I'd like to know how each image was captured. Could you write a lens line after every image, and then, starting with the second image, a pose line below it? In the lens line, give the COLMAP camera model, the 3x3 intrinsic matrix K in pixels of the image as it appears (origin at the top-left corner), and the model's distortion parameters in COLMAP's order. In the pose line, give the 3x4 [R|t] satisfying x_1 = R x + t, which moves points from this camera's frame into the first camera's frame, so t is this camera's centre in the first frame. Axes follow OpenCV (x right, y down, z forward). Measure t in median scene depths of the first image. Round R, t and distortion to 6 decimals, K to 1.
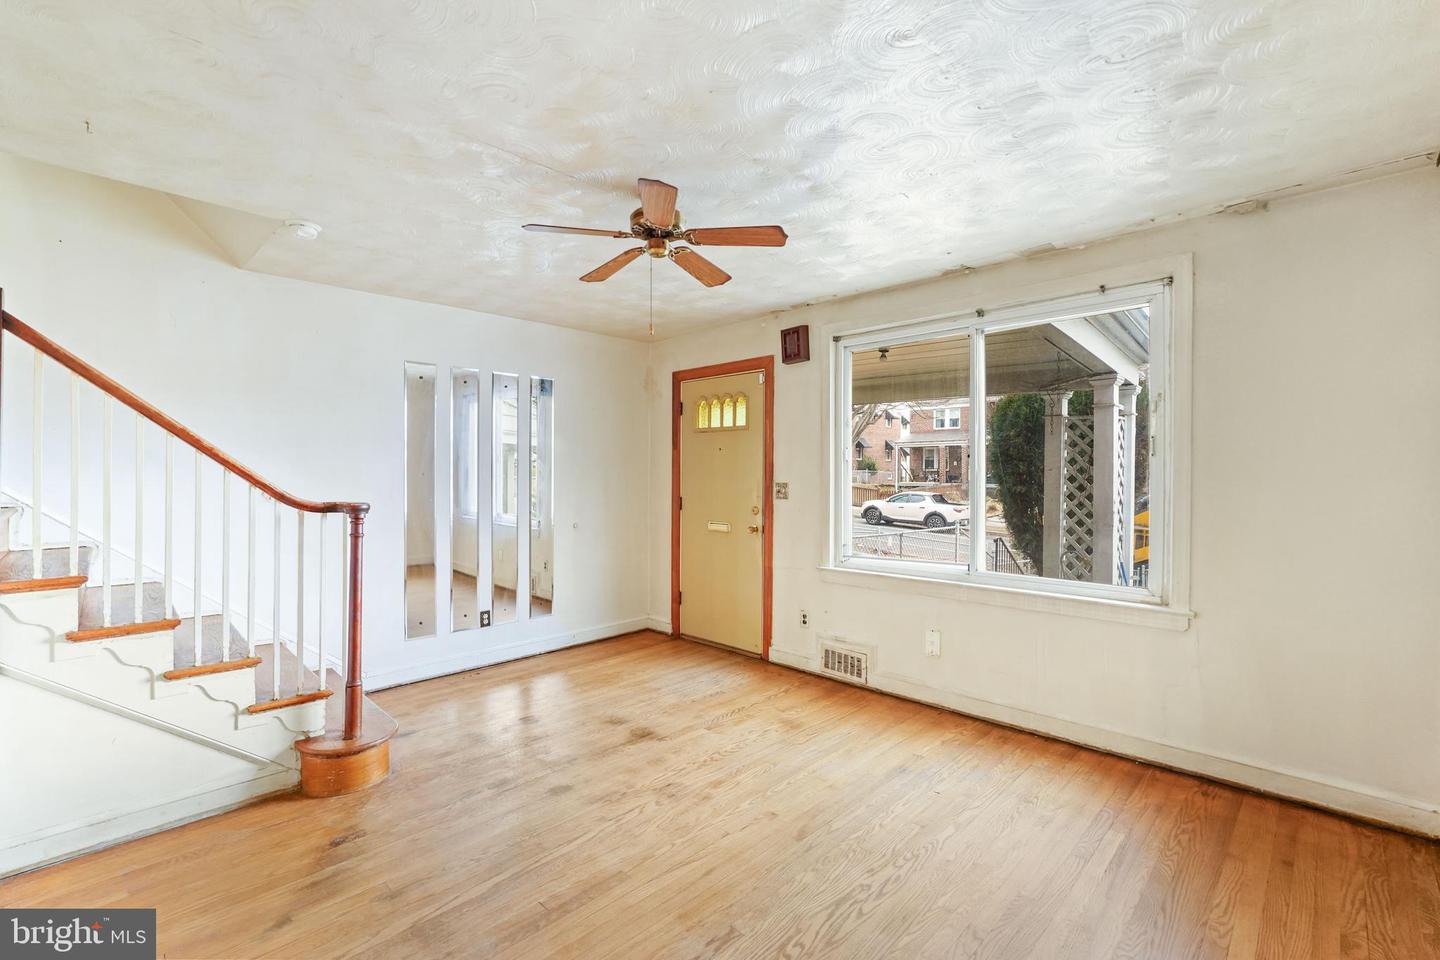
lens RADIAL K [[641.2, 0, 713.4], [0, 641.2, 478.9], [0, 0, 1]] dist [-0.015338, 0.008078]
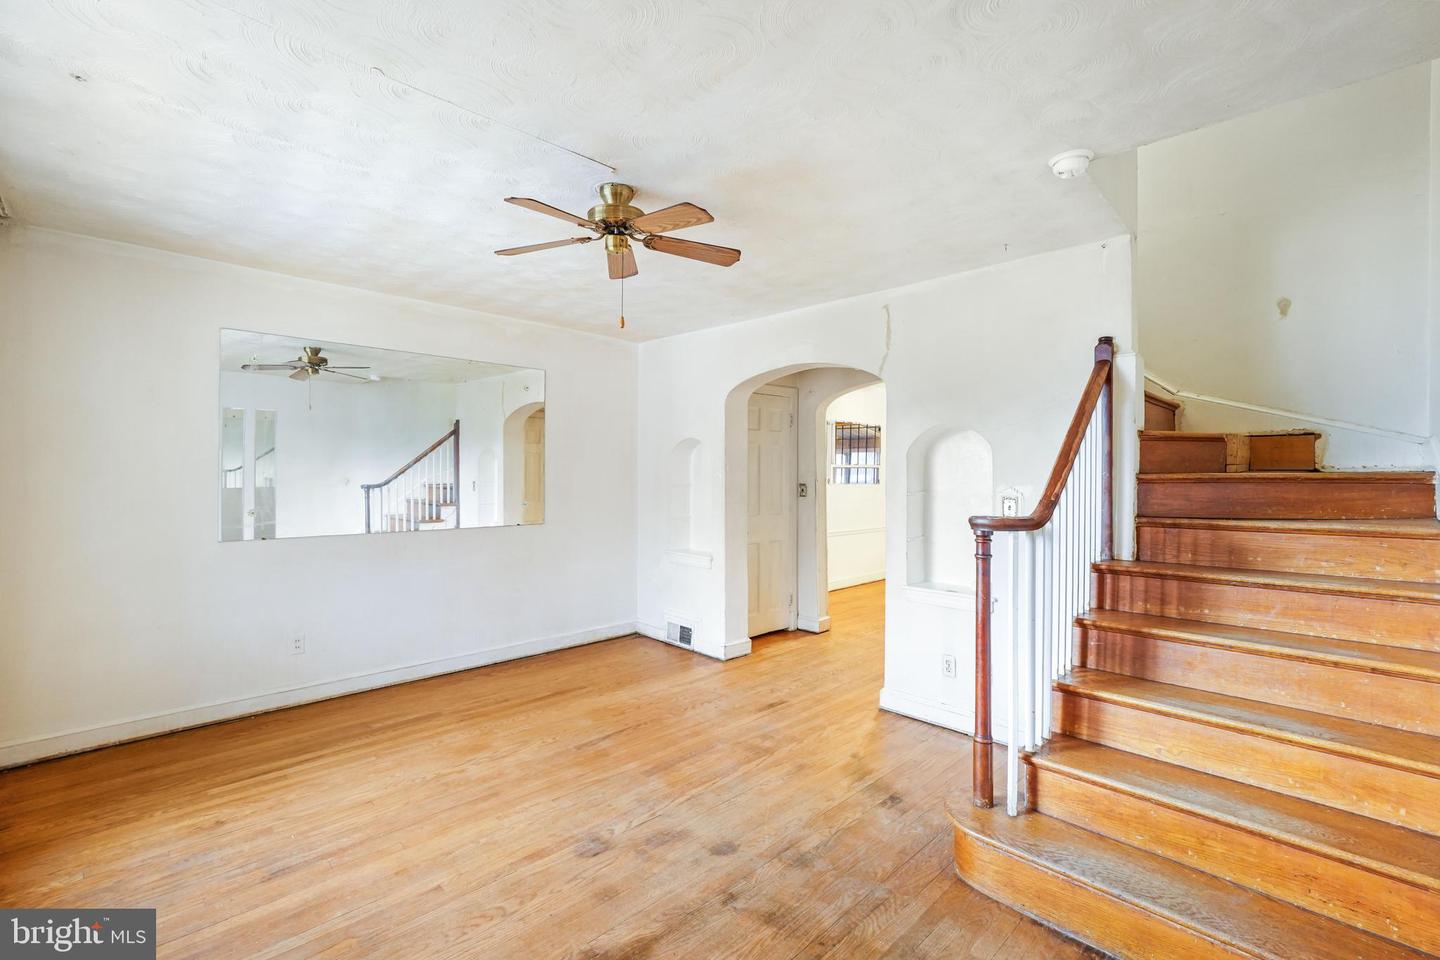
lens RADIAL K [[641.2, 0, 713.3], [0, 641.2, 474.7], [0, 0, 1]] dist [-0.015338, 0.008078]
pose [[-0.999881, -0.008052, 0.013188, -0.193800], [-0.007880, 0.999884, 0.013026, -0.021446], [-0.013291, 0.012920, -0.999828, 1.528457]]
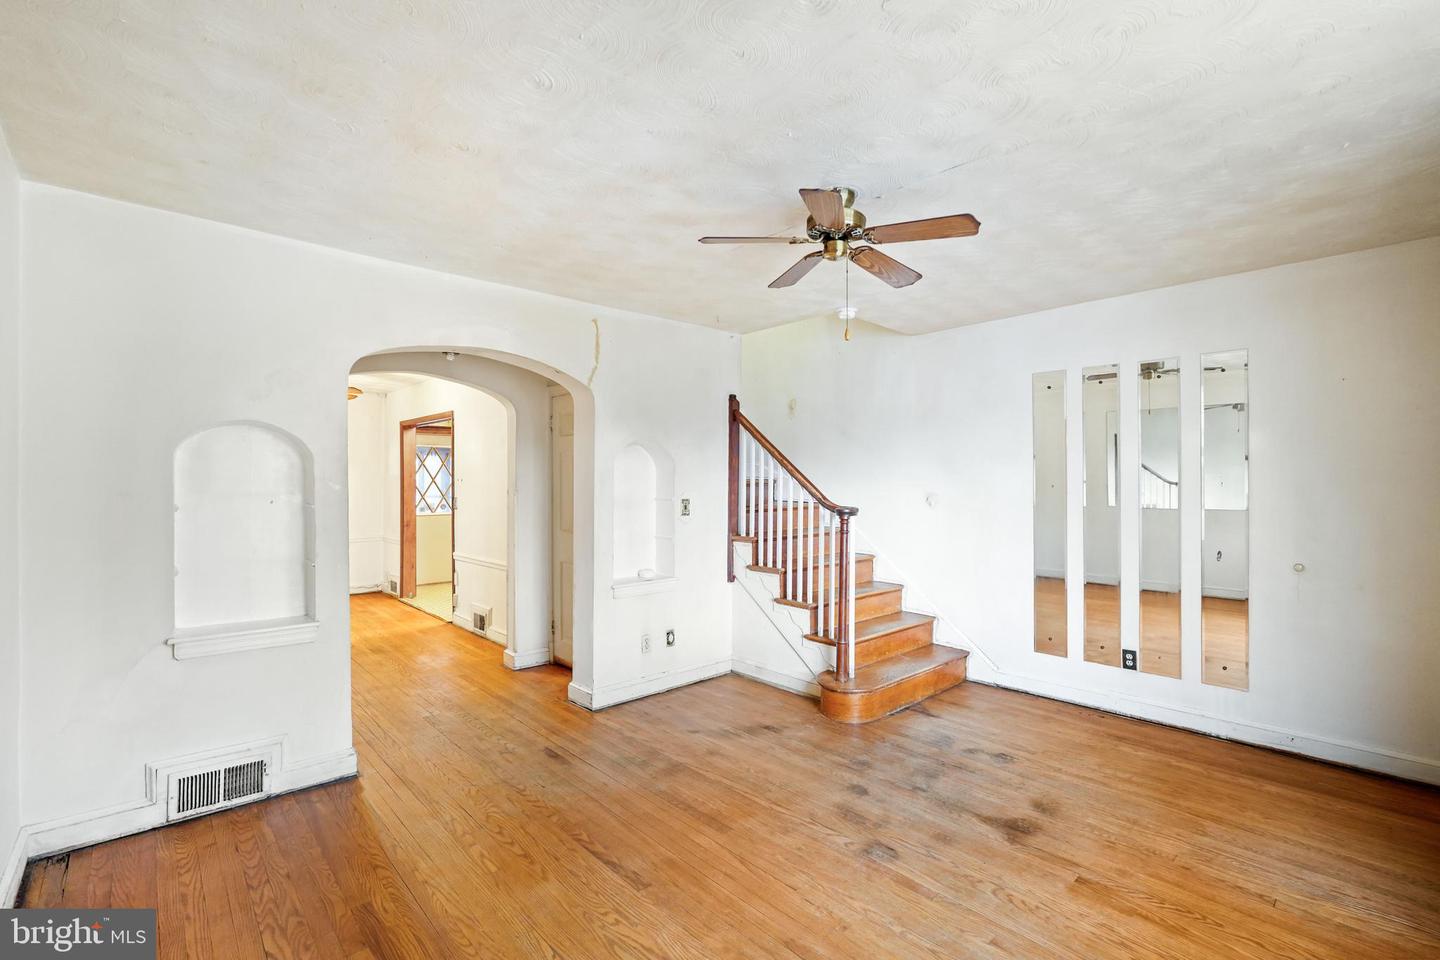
lens RADIAL K [[641.2, 0, 723.5], [0, 641.2, 473.5], [0, 0, 1]] dist [-0.015338, 0.008078]
pose [[-0.047201, -0.013771, -0.998790, 0.678122], [-0.008441, 0.999875, -0.013388, -0.012195], [0.998850, 0.007799, -0.047312, 0.681195]]
